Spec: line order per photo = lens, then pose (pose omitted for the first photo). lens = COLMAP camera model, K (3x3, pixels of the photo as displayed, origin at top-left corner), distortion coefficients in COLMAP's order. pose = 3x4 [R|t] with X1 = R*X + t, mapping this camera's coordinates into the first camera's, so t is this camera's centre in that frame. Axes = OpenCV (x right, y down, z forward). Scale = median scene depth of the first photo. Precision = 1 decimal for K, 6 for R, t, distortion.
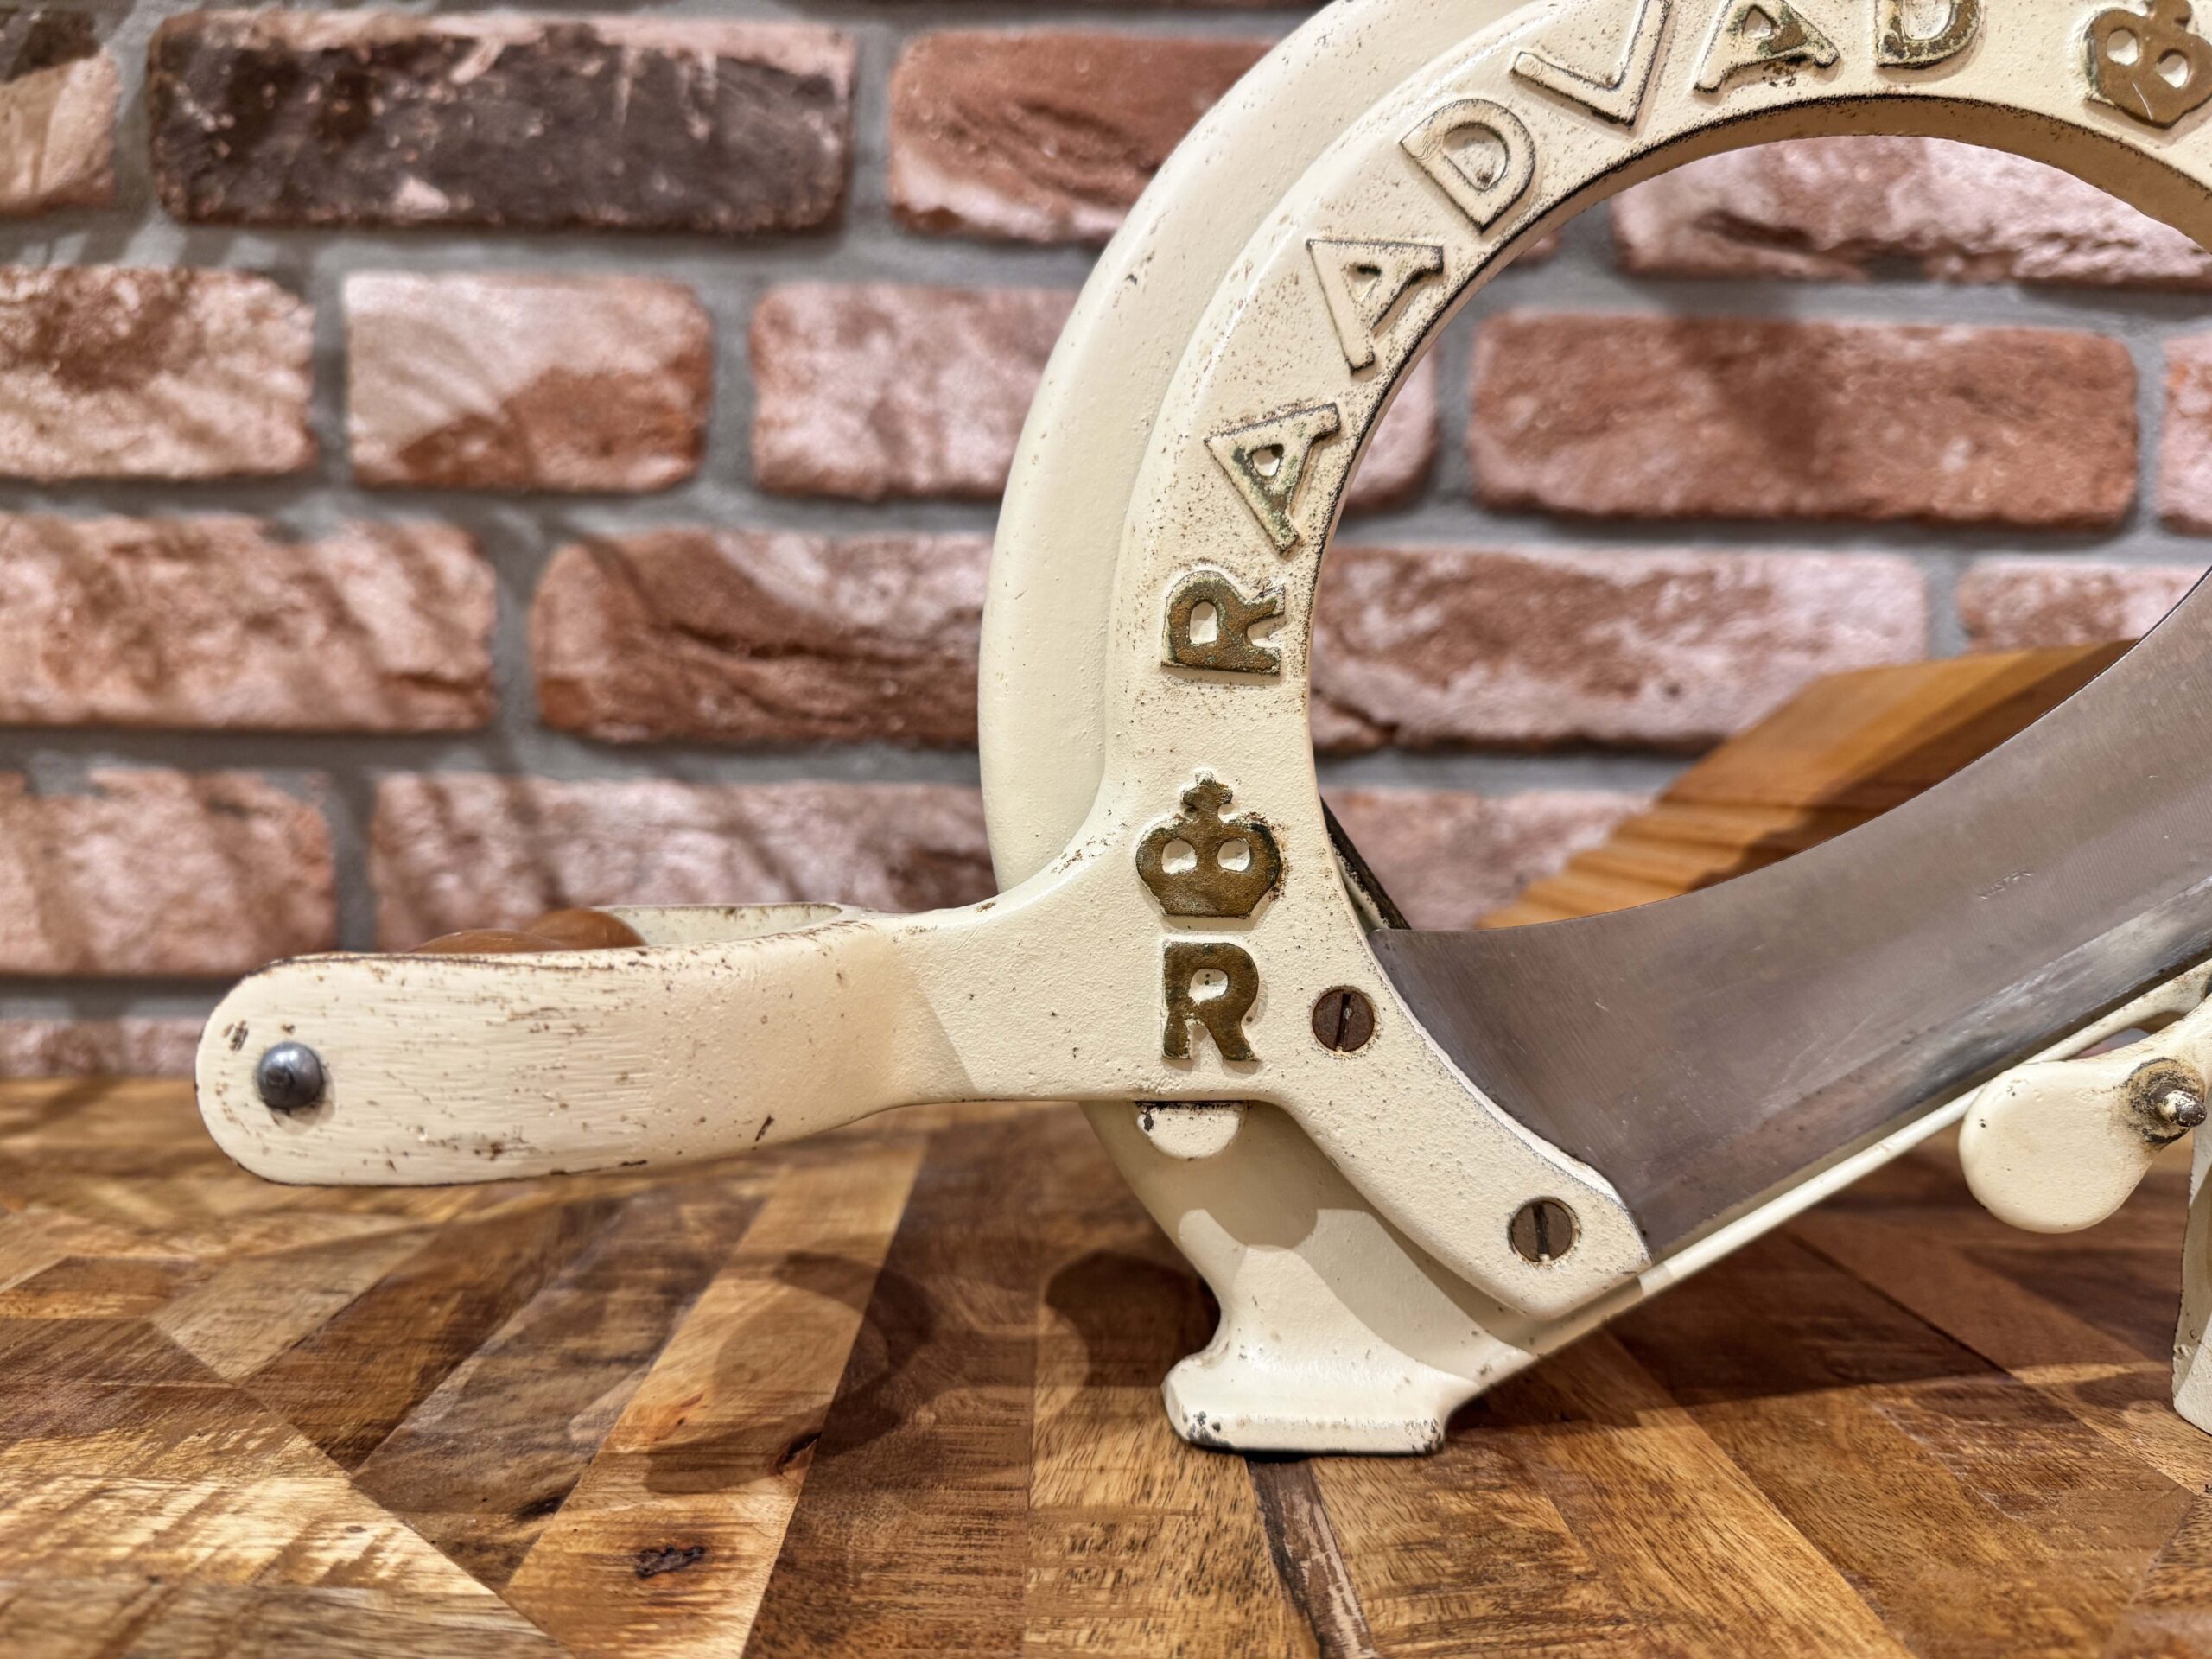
lens RADIAL K [[1608.4, 0, 1099.5], [0, 1608.4, 843.9], [0, 0, 1]] dist [-0.035474, 0.006553]
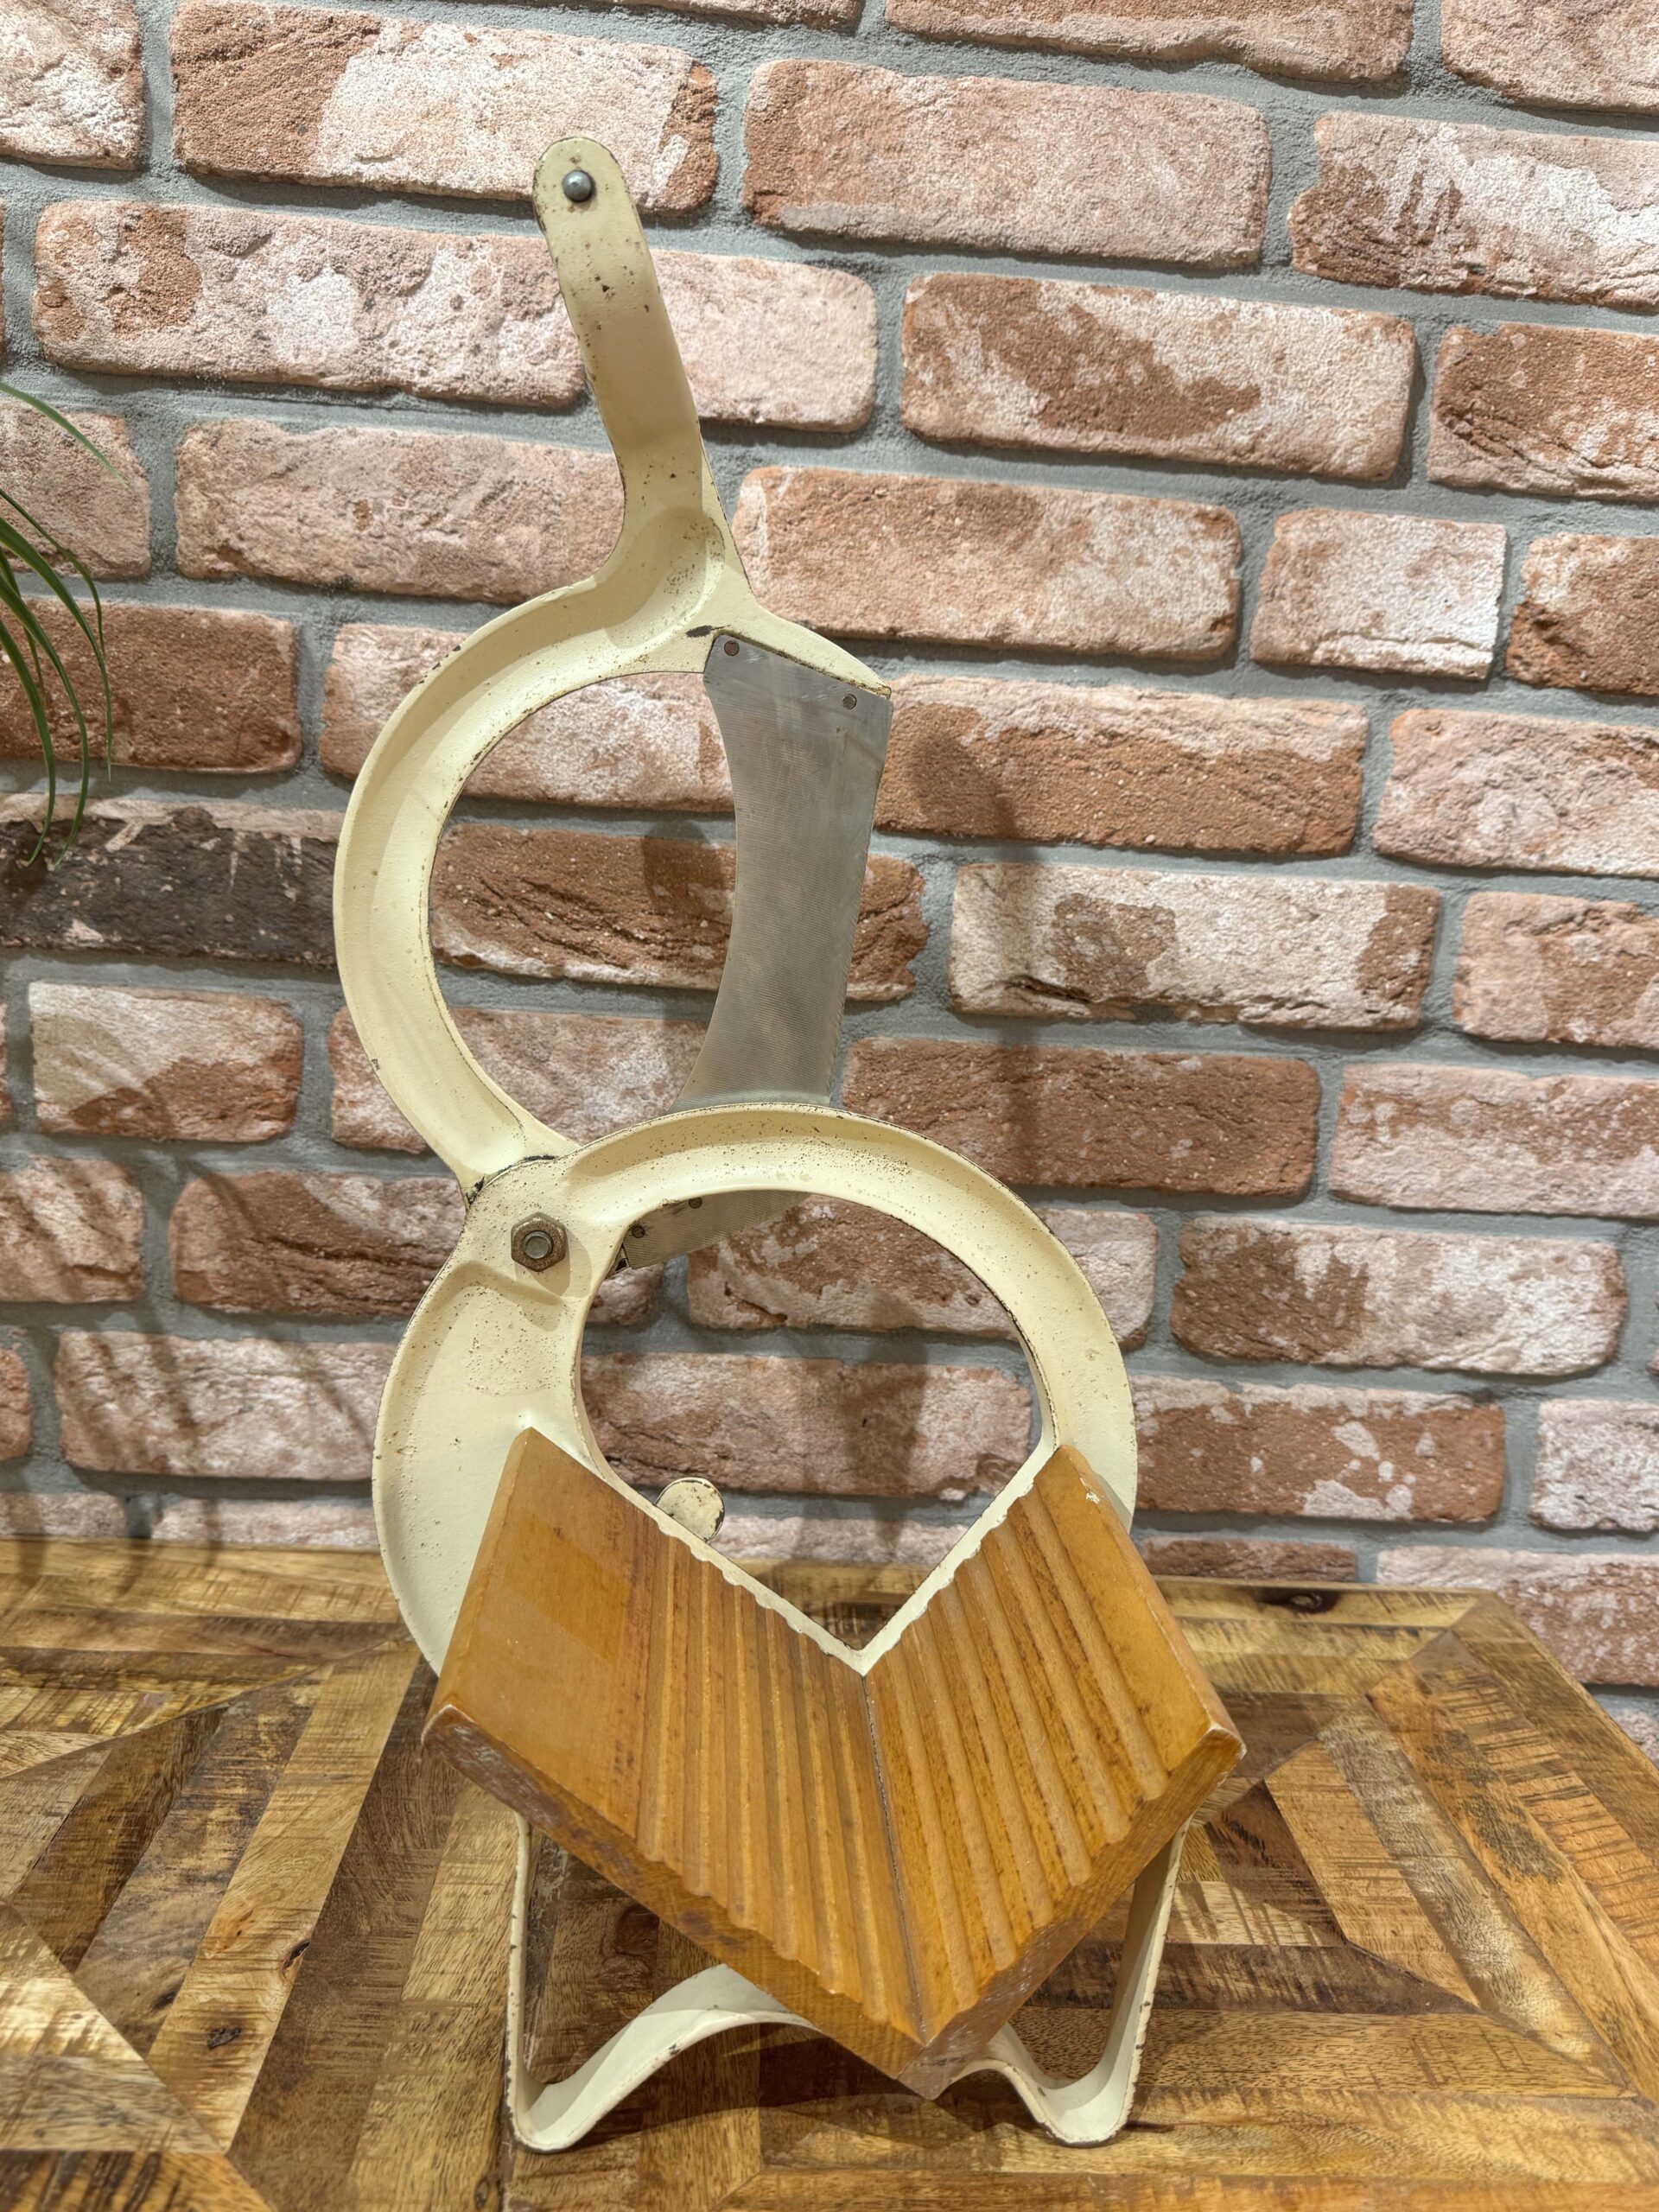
lens RADIAL K [[1585.2, 0, 829.5], [0, 1585.2, 1106.0], [0, 0, 1]] dist [0.170524, -0.402651]
pose [[0.998436, 0.043048, 0.035680, 0.258386], [-0.047238, 0.990858, 0.126369, -0.686378], [-0.029913, -0.127856, 0.991341, -0.628578]]
